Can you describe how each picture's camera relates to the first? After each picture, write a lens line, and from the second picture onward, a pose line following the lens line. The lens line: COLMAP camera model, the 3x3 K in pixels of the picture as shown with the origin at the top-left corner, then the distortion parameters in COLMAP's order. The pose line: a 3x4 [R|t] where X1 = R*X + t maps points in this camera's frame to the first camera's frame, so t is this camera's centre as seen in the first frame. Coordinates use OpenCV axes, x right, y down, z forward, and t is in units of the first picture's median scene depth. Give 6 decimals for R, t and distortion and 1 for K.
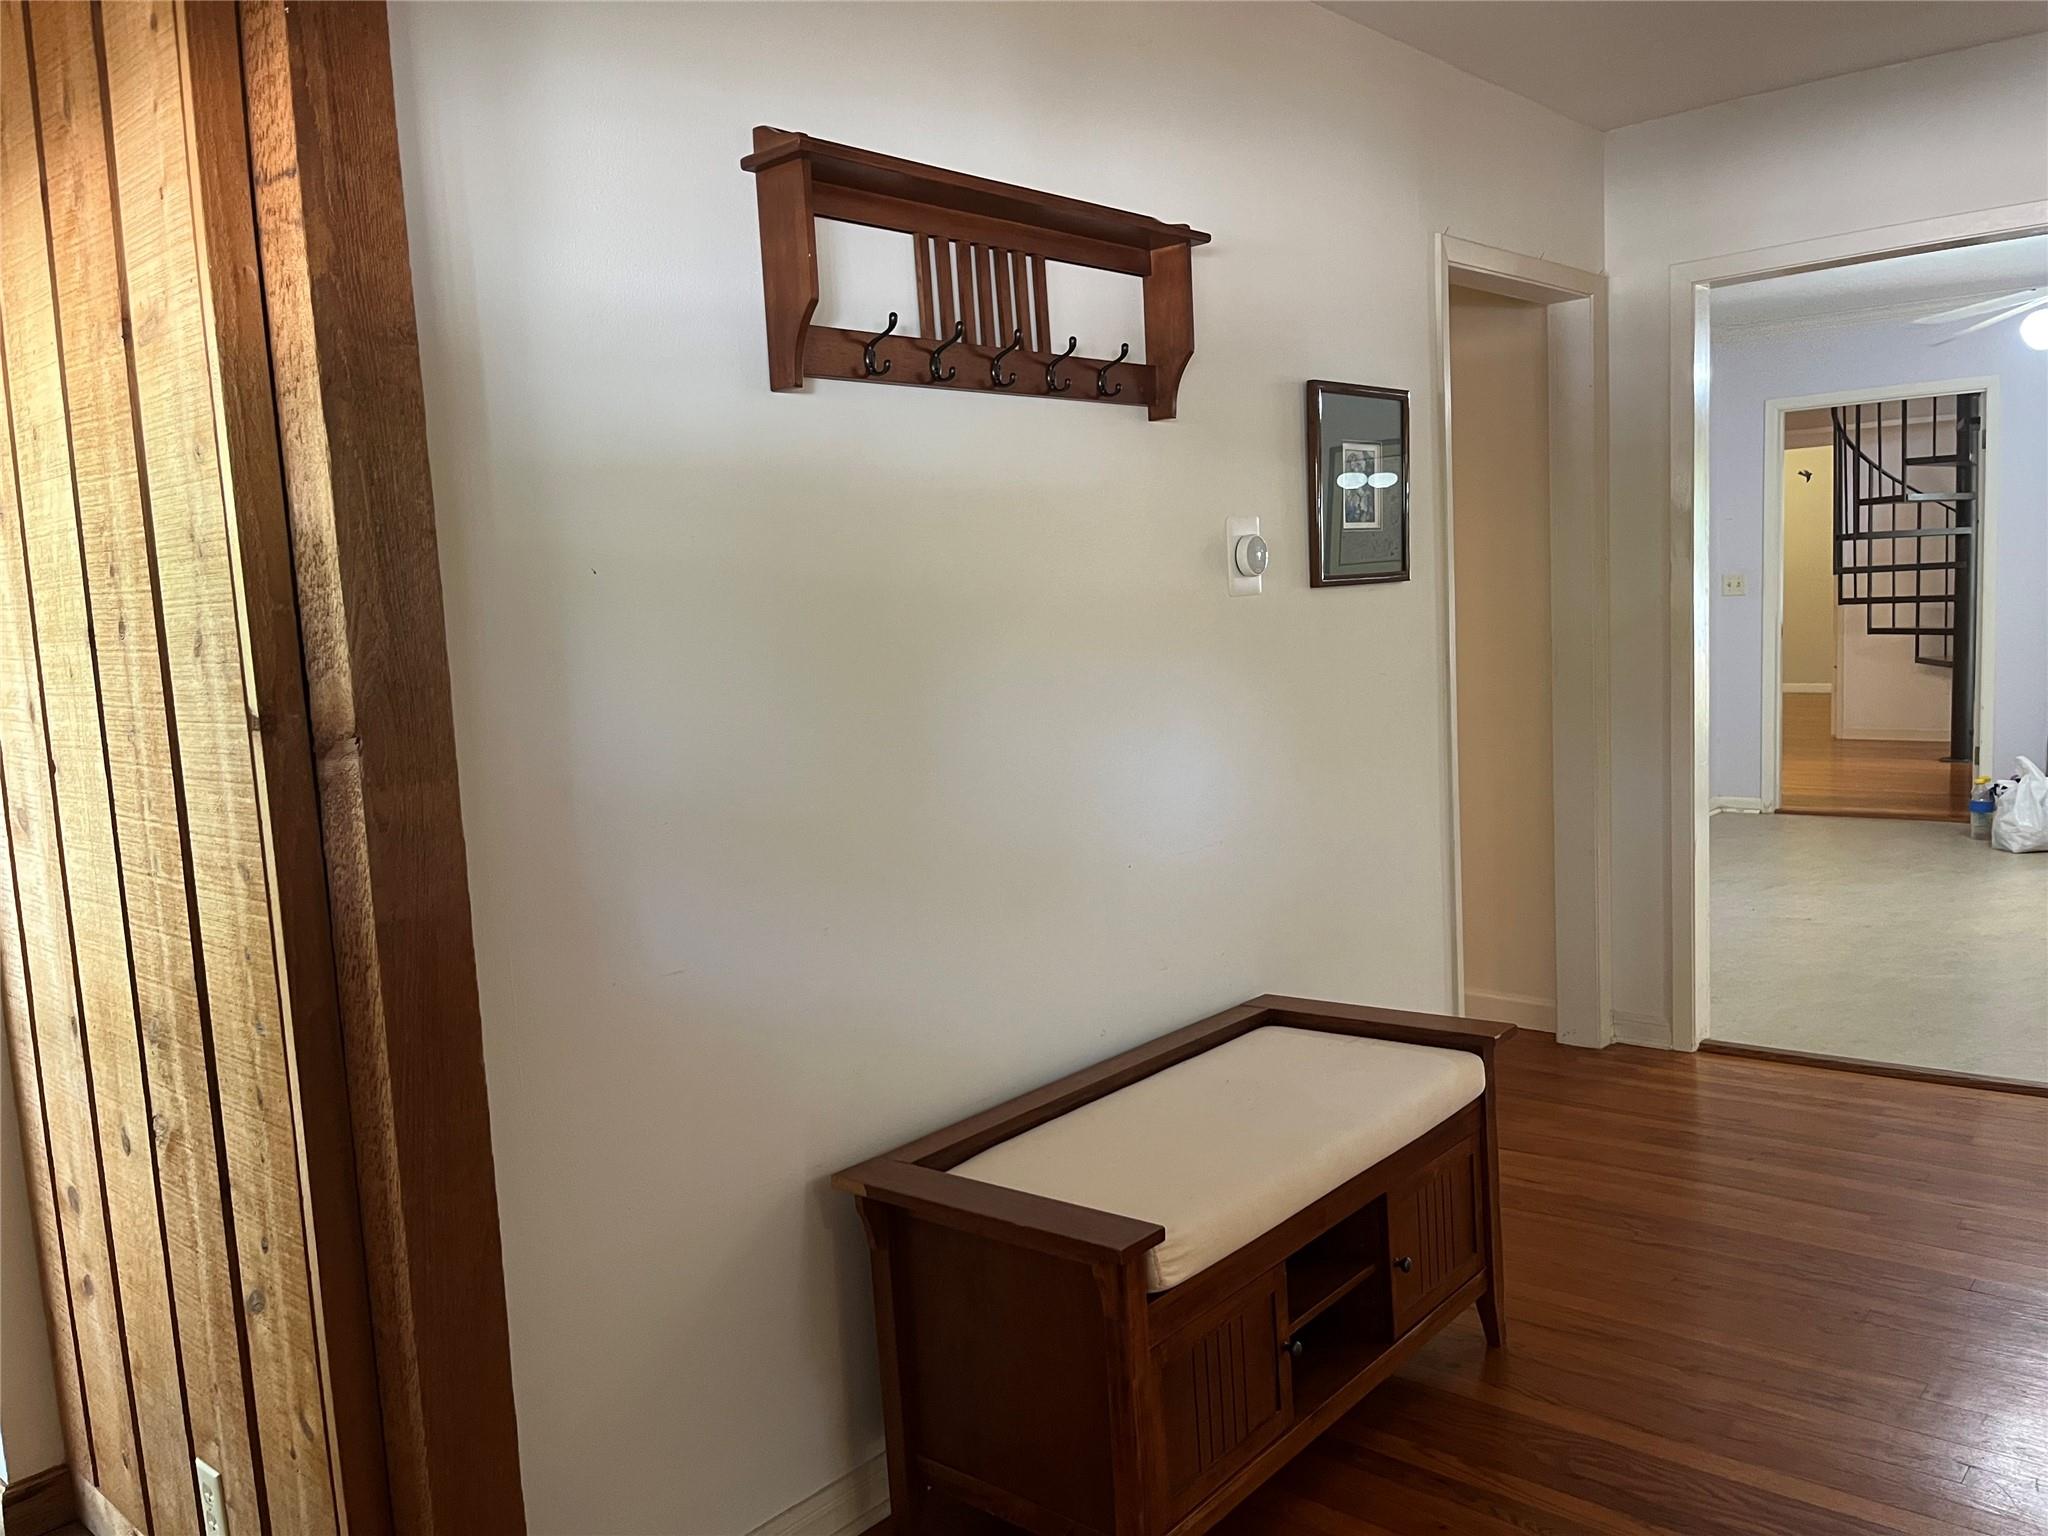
lens RADIAL K [[1557.8, 0, 1024.0], [0, 1557.8, 768.0], [0, 0, 1]] dist [0.078503, -0.104012]
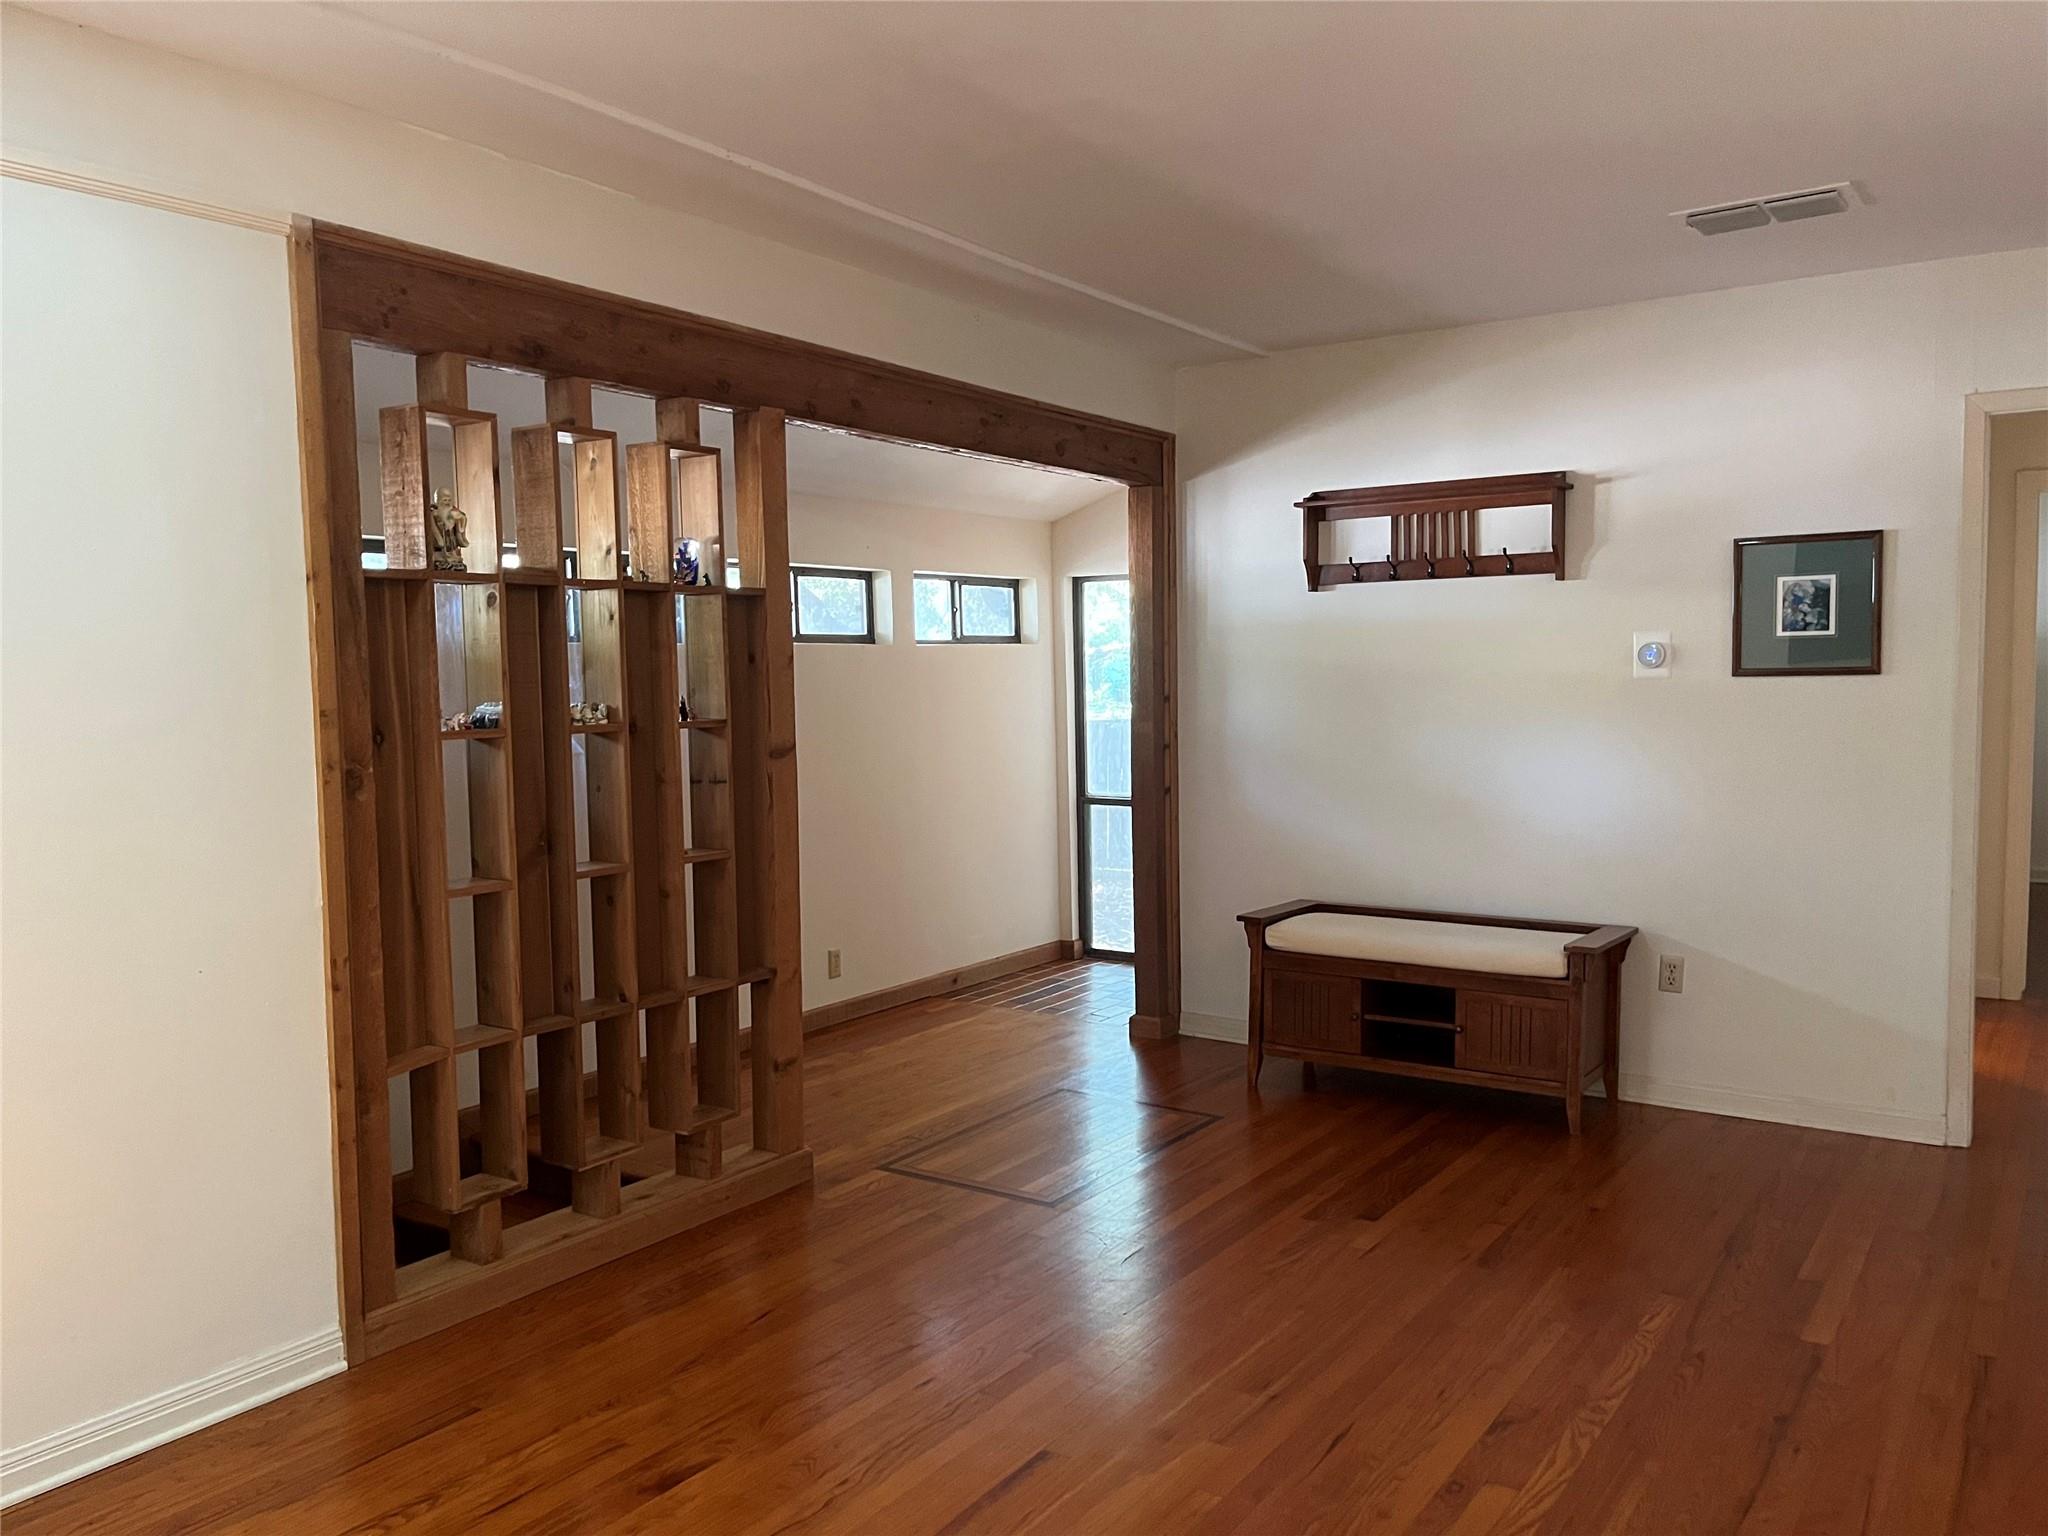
lens RADIAL K [[1557.8, 0, 1024.0], [0, 1557.8, 768.0], [0, 0, 1]] dist [0.078503, -0.104012]
pose [[0.120102, 0.115632, -0.986005, 1.862212], [-0.101297, 0.989437, 0.103695, -0.136147], [0.987580, 0.087426, 0.130546, 0.172876]]
